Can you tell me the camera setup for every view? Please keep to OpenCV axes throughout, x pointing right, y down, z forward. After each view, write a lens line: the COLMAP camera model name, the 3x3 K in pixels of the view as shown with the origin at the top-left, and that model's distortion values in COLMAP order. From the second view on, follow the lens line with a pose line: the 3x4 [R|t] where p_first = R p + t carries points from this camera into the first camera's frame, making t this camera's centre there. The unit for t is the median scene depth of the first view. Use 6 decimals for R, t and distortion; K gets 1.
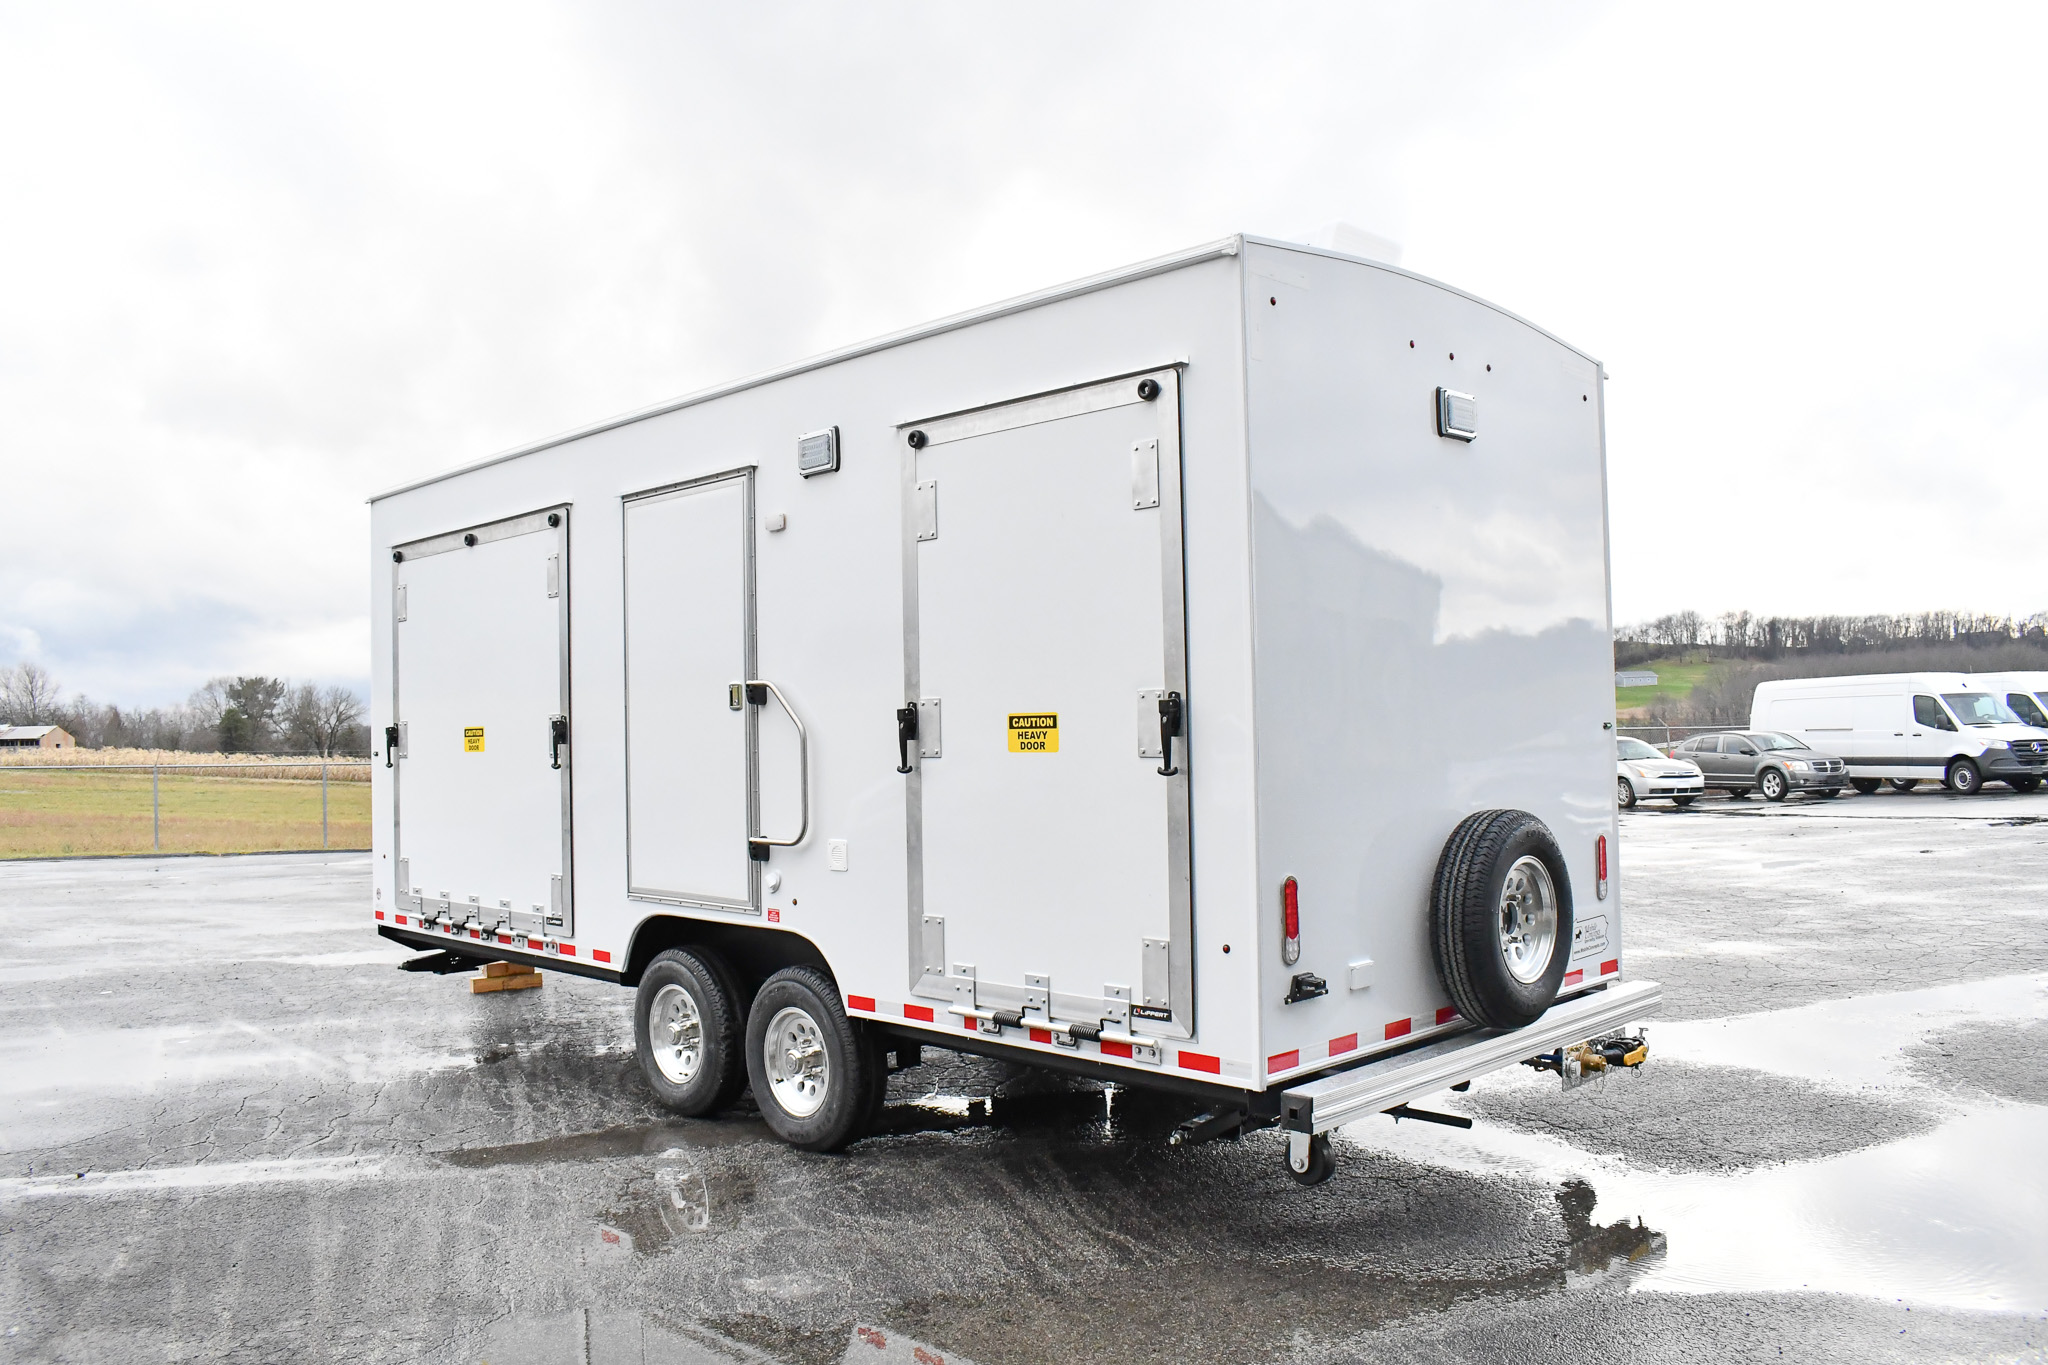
lens RADIAL K [[1632.5, 0, 1023.6], [0, 1632.5, 665.8], [0, 0, 1]] dist [-0.106927, 0.010918]
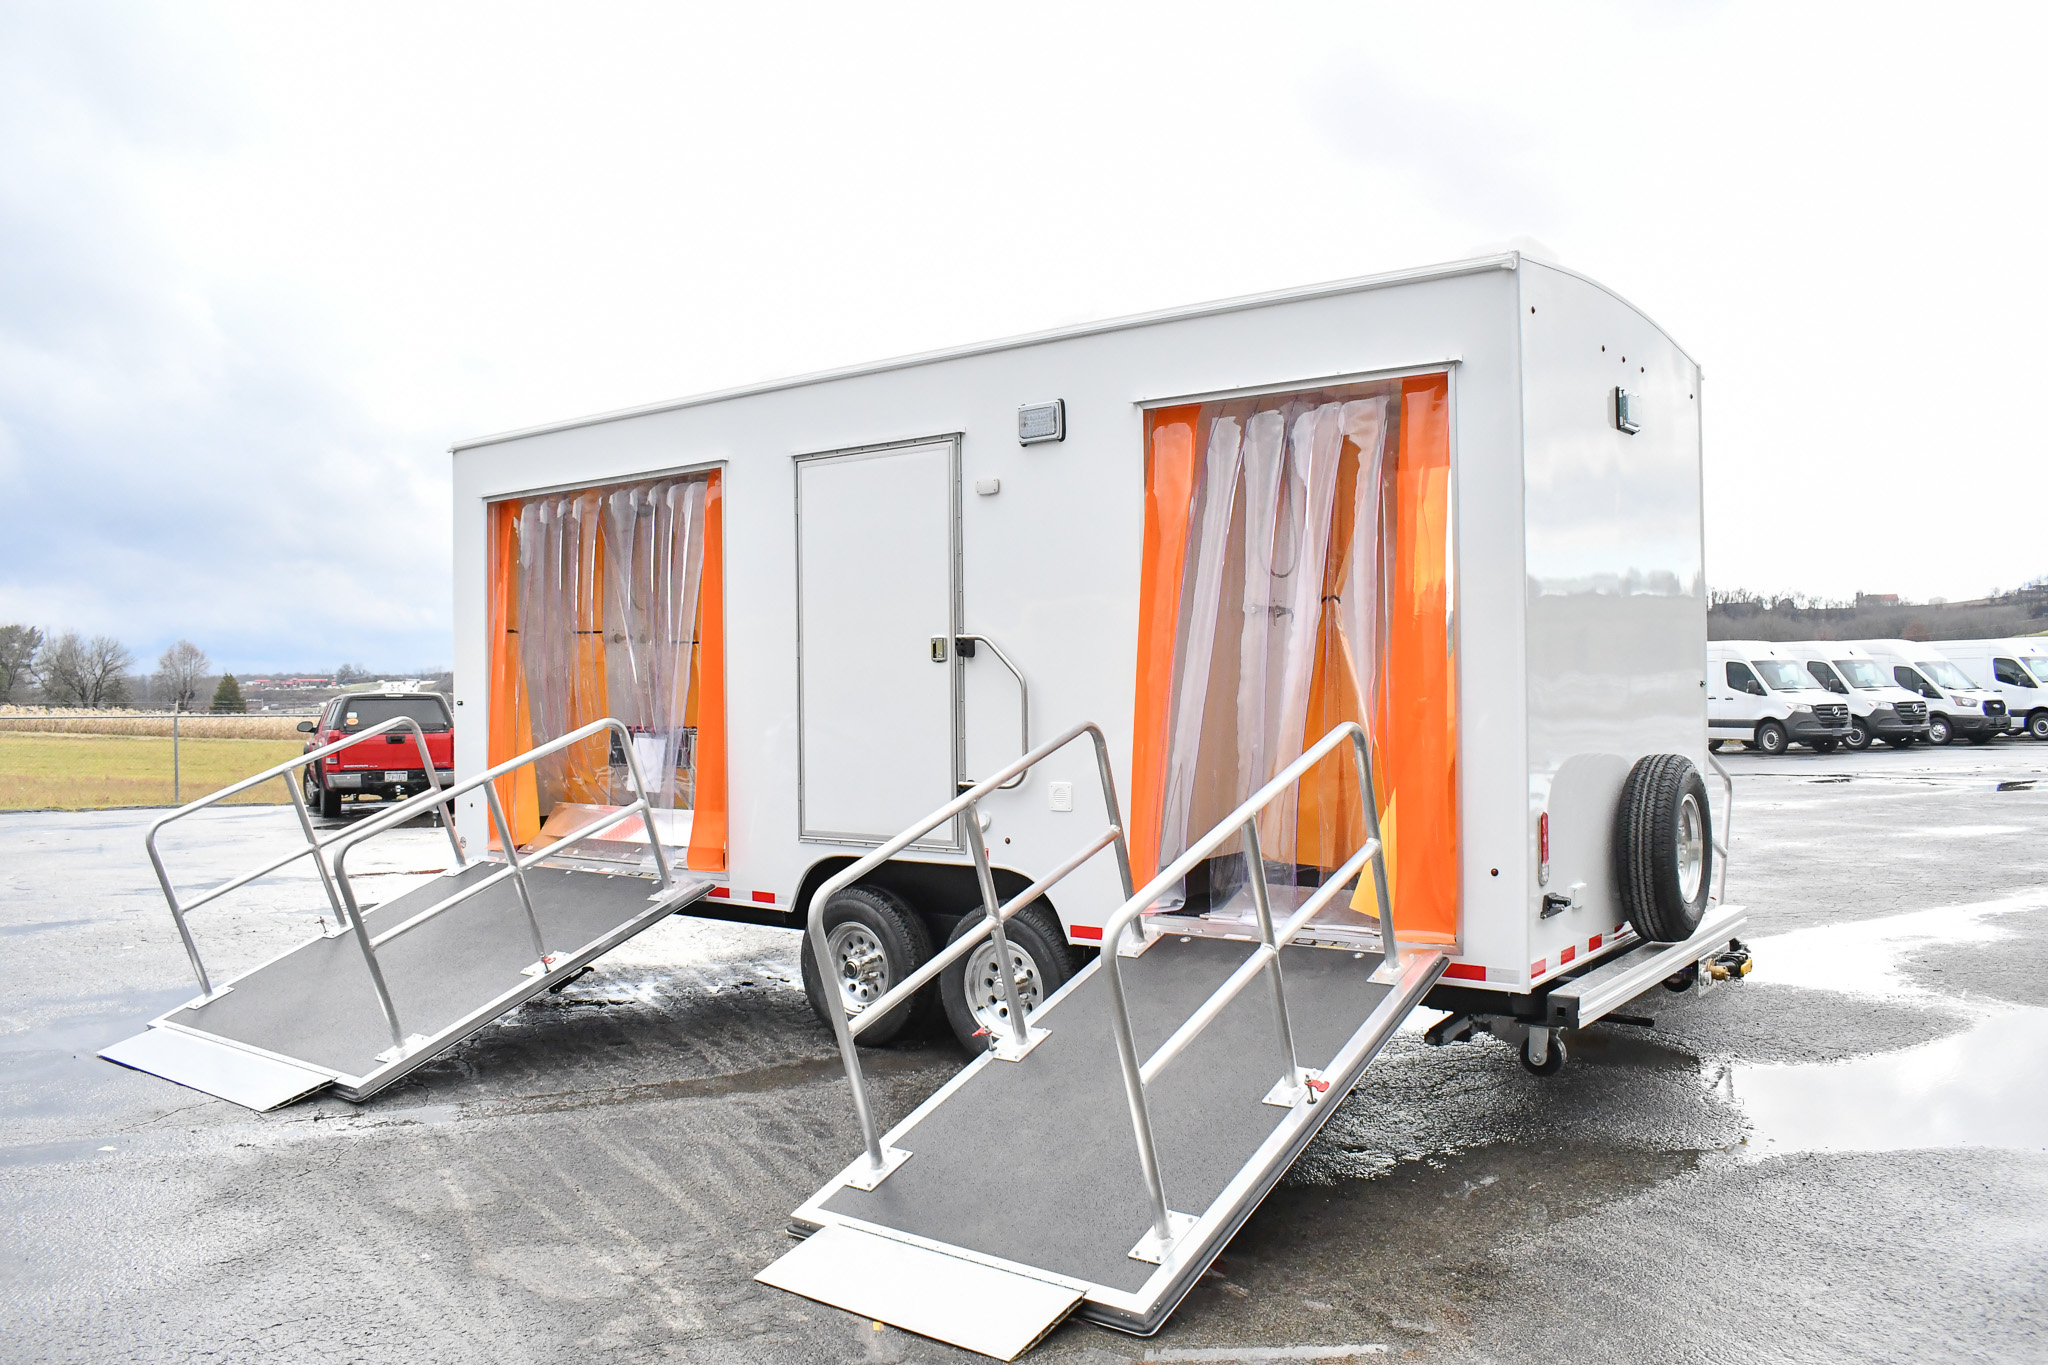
lens RADIAL K [[1632.5, 0, 1023.2], [0, 1632.5, 666.0], [0, 0, 1]] dist [-0.106927, 0.010918]
pose [[0.990816, 0.009732, 0.134867, -0.266420], [-0.013243, 0.999596, 0.025165, 0.002263], [-0.134568, -0.026720, 0.990544, -0.064837]]
